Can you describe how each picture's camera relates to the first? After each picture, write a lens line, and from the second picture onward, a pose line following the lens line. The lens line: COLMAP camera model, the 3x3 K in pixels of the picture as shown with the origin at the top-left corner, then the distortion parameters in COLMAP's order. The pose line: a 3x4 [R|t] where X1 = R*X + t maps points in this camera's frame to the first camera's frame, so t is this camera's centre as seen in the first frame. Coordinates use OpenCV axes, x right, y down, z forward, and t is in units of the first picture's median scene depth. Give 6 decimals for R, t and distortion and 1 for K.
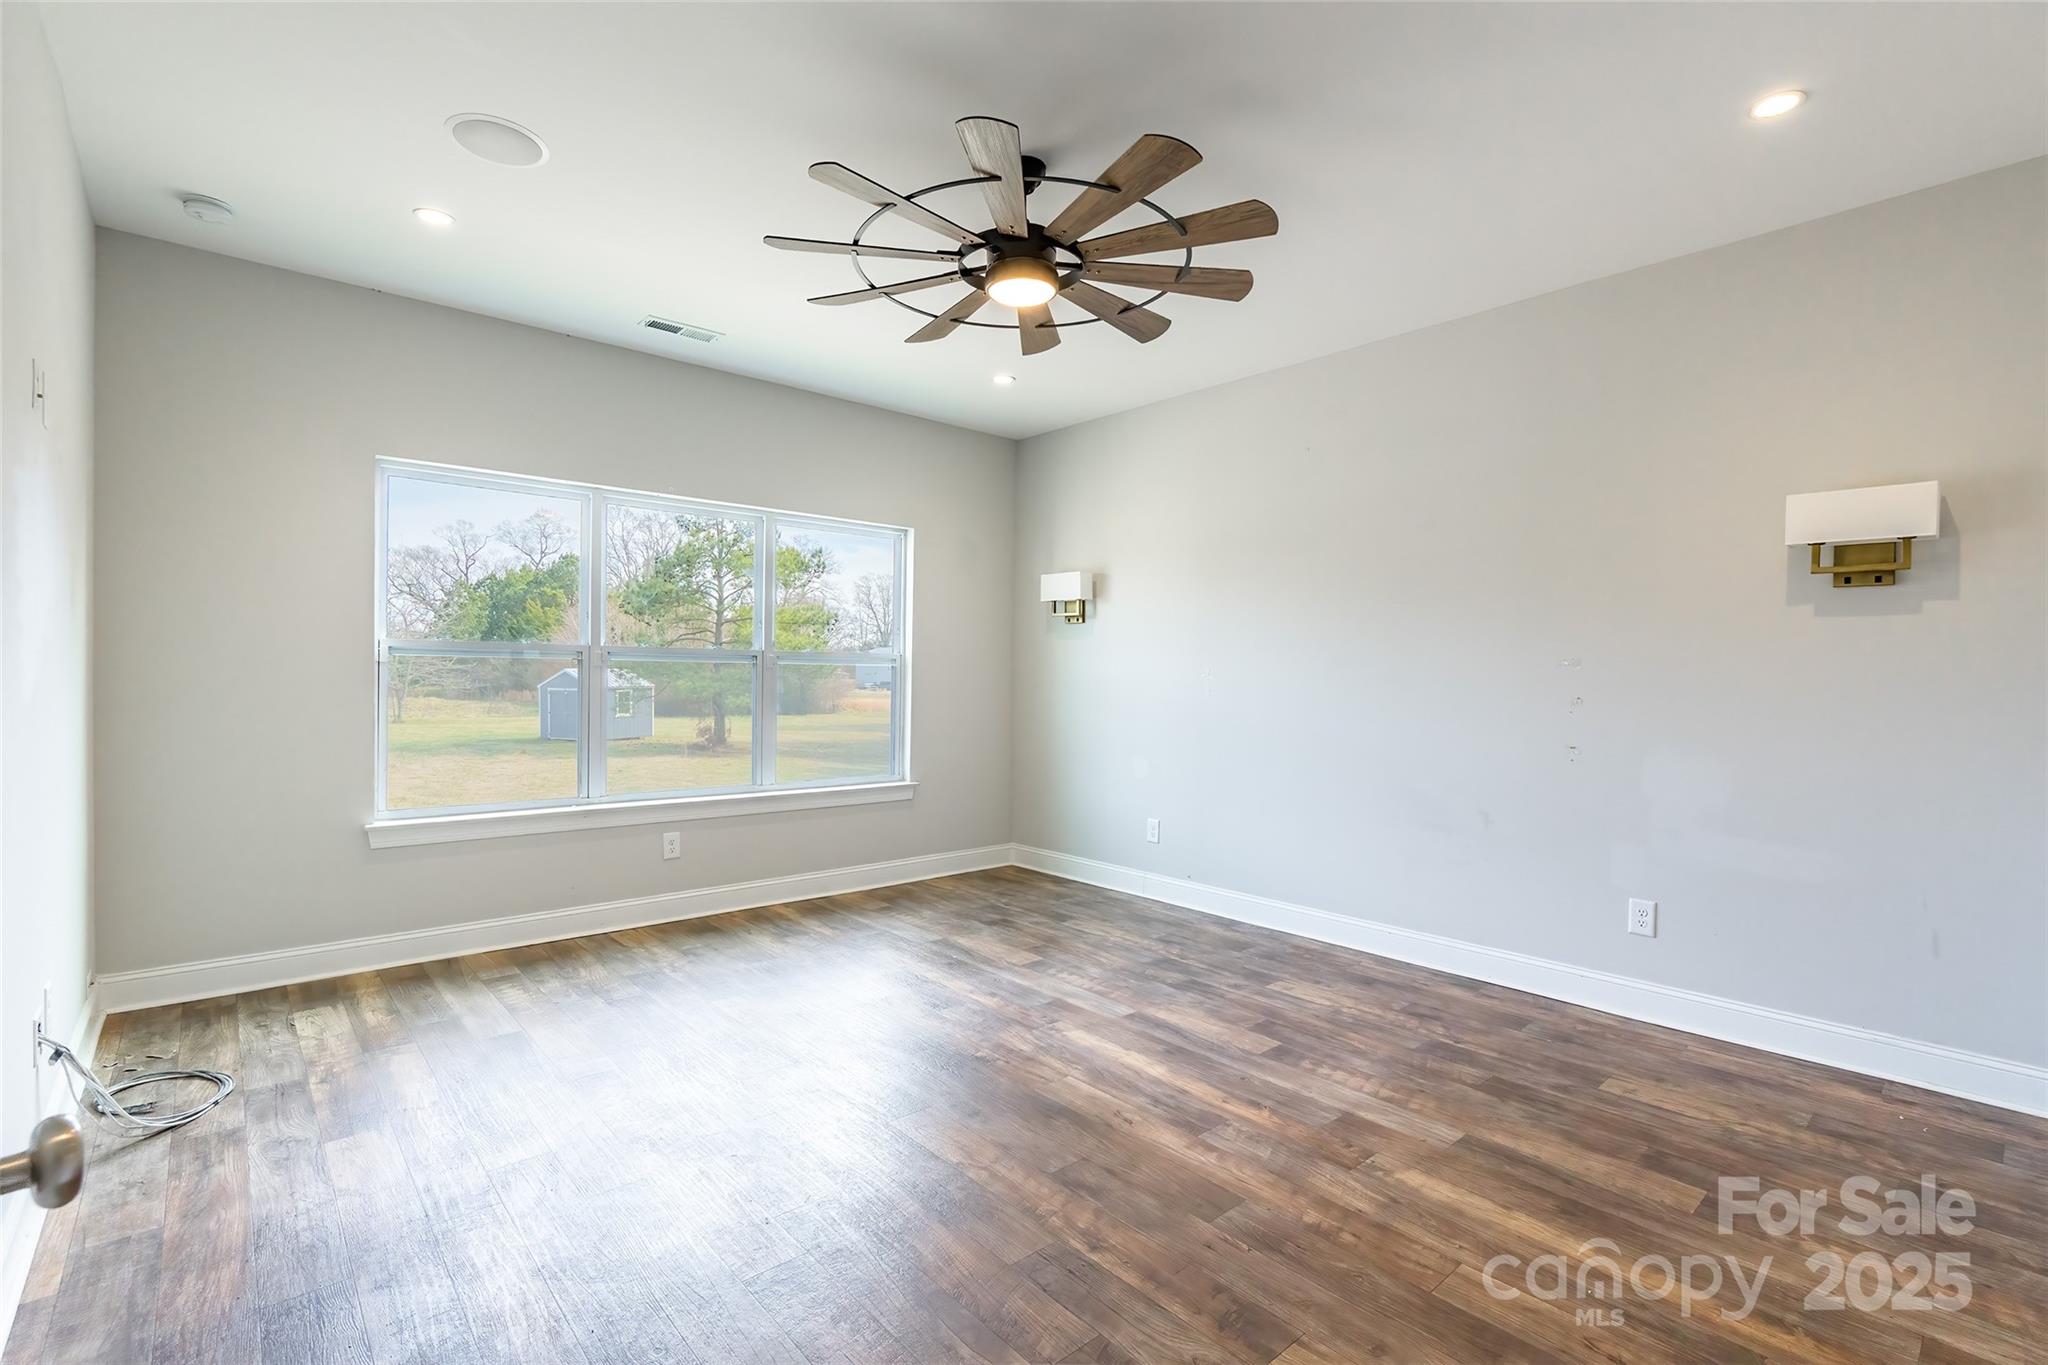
lens RADIAL K [[936.0, 0, 1024.2], [0, 936.0, 694.9], [0, 0, 1]] dist [-0.015755, 0.002832]
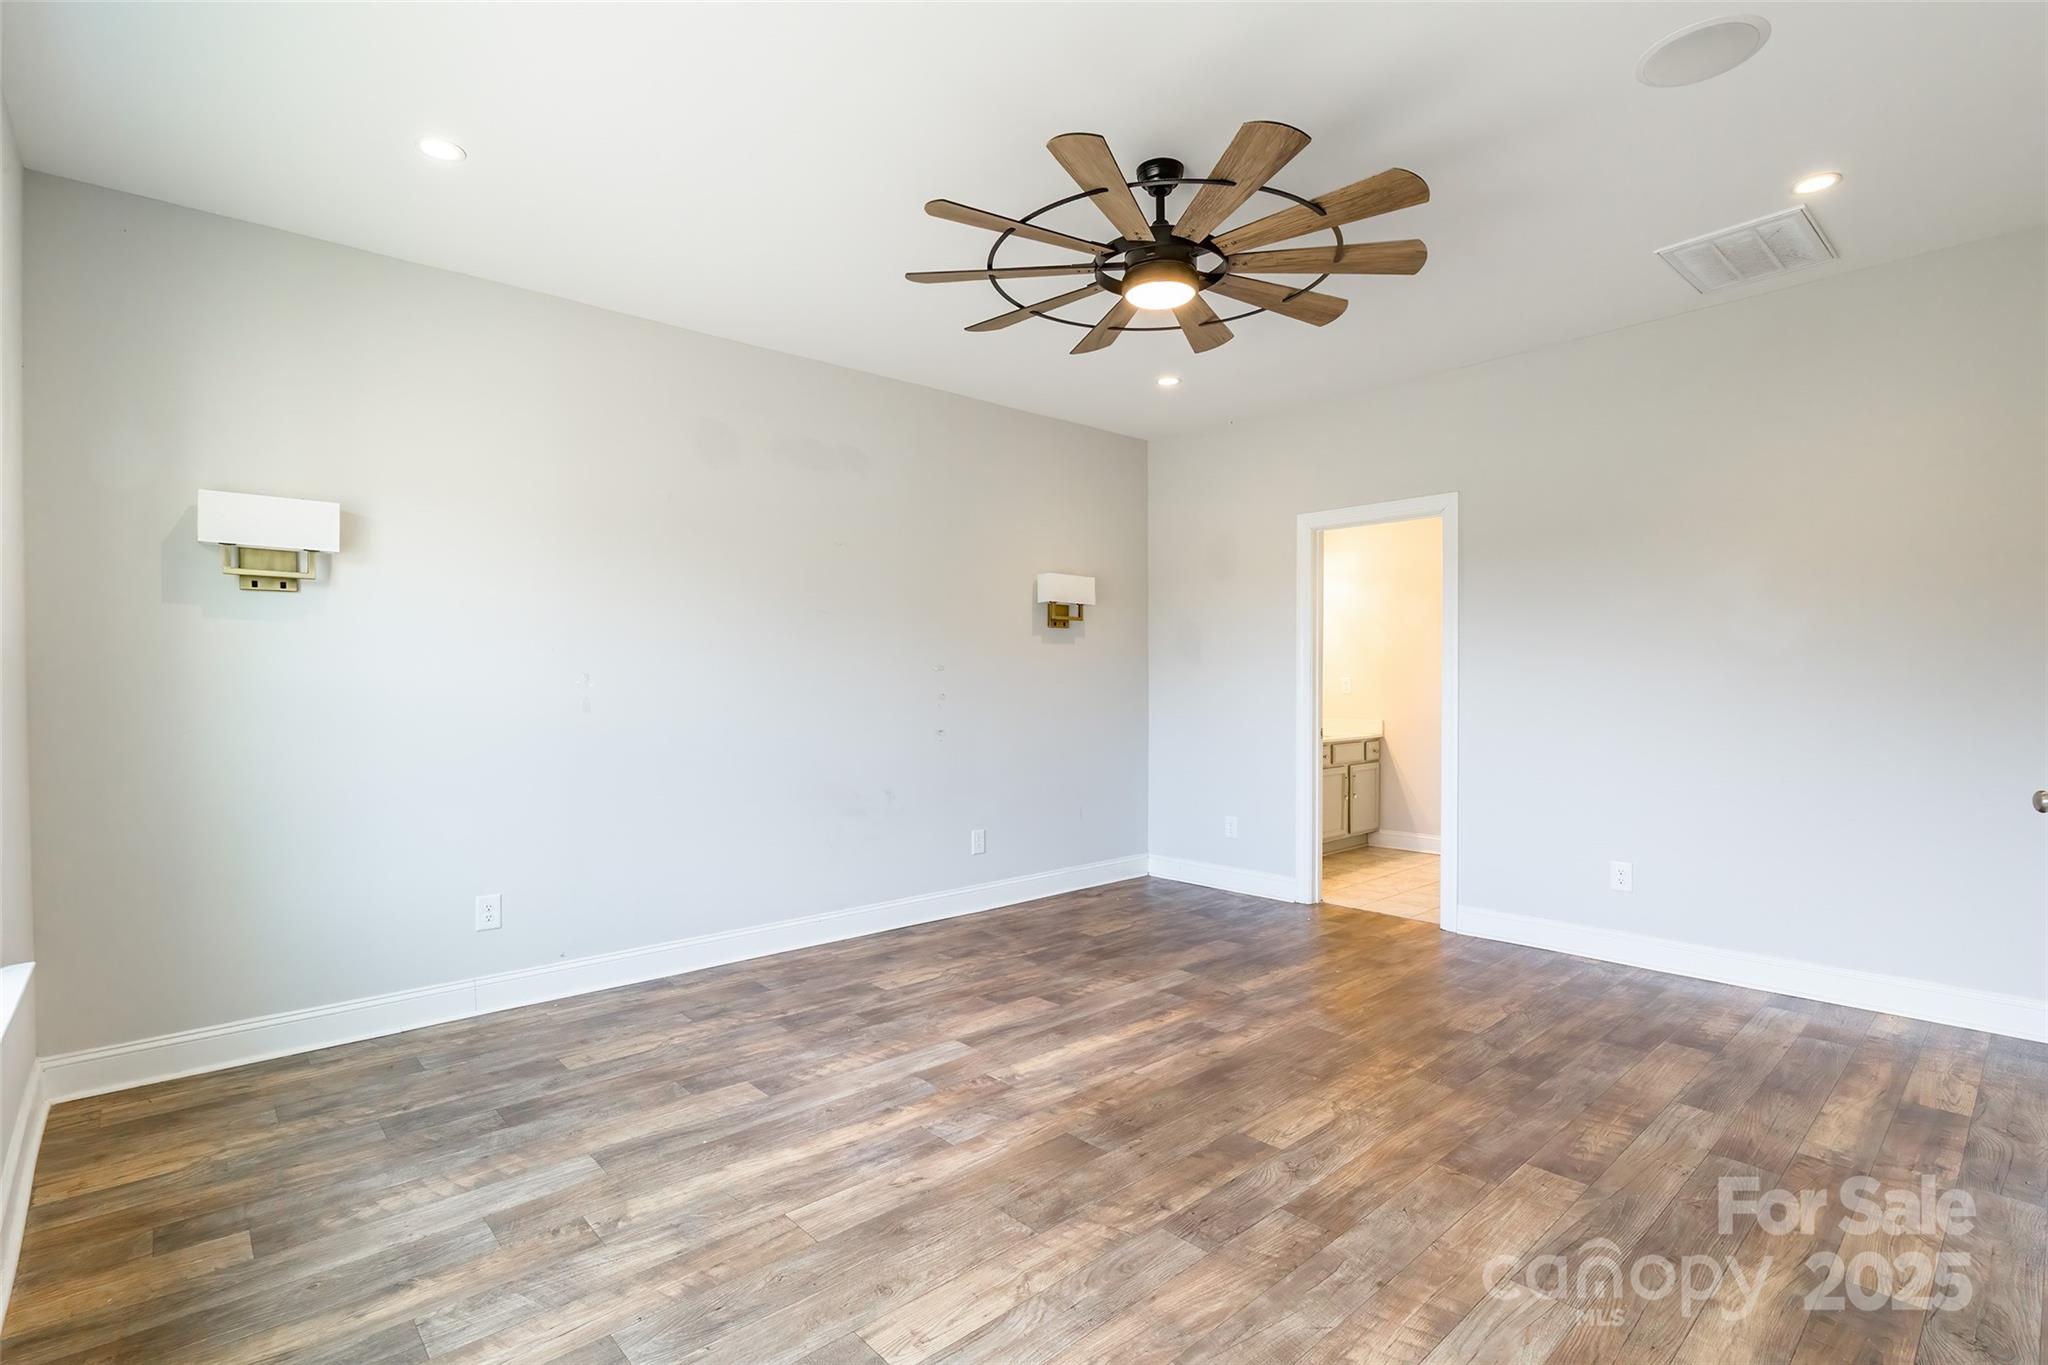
lens RADIAL K [[936.0, 0, 1011.8], [0, 936.0, 680.3], [0, 0, 1]] dist [-0.015755, 0.002832]
pose [[0.002640, -0.011090, 0.999935, -0.719039], [0.026401, 0.999591, 0.011016, -0.027154], [-0.999648, 0.026370, 0.002932, 0.826008]]
